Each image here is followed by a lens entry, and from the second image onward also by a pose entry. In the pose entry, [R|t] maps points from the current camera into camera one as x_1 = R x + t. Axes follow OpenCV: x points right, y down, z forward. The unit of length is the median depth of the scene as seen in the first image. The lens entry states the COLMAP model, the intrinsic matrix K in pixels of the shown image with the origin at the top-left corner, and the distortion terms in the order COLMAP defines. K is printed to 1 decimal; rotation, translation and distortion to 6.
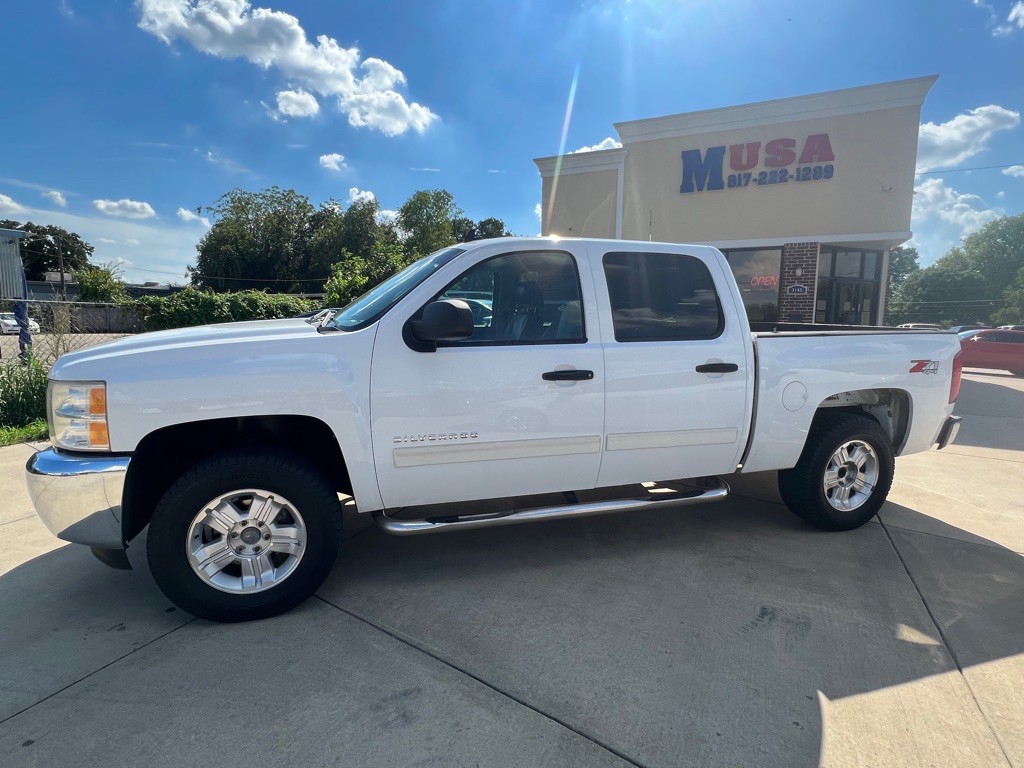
lens RADIAL K [[625.3, 0, 484.2], [0, 625.3, 387.8], [0, 0, 1]] dist [-0.000695, 0.000467]
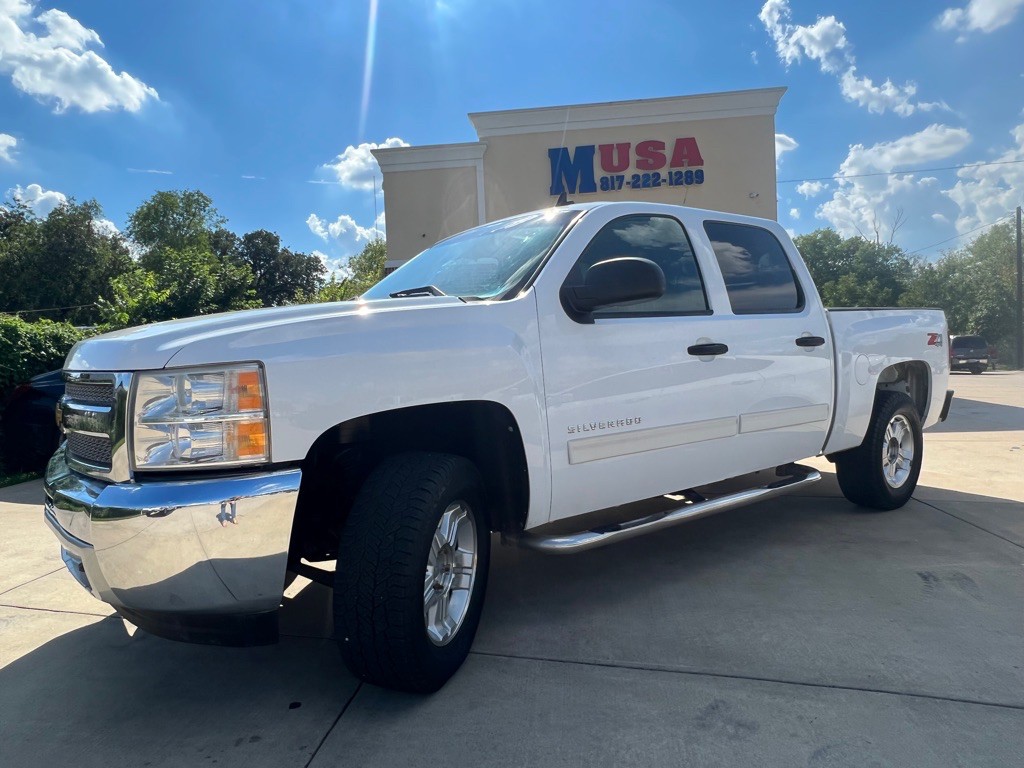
lens RADIAL K [[803.6, 0, 512.0], [0, 803.6, 384.0], [0, 0, 1]] dist [0.005310, 0.000443]
pose [[0.919548, -0.058680, 0.388572, -0.201698], [0.095147, 0.992614, -0.075265, 0.031360], [-0.381285, 0.106182, 0.918339, 0.020385]]
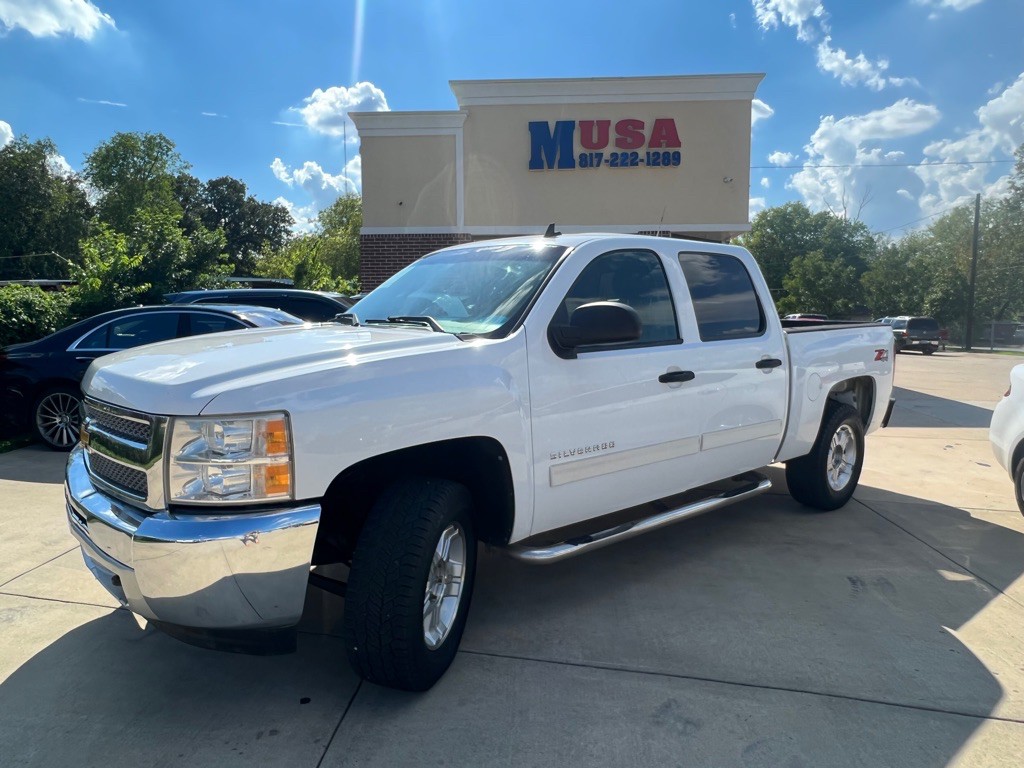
lens RADIAL K [[818.9, 0, 535.2], [0, 818.9, 388.7], [0, 0, 1]] dist [-0.002912, 0.006648]
pose [[0.891103, -0.055778, 0.450361, -0.228210], [0.062282, 0.998059, 0.000378, -0.005651], [-0.449508, 0.027713, 0.892846, -0.018043]]
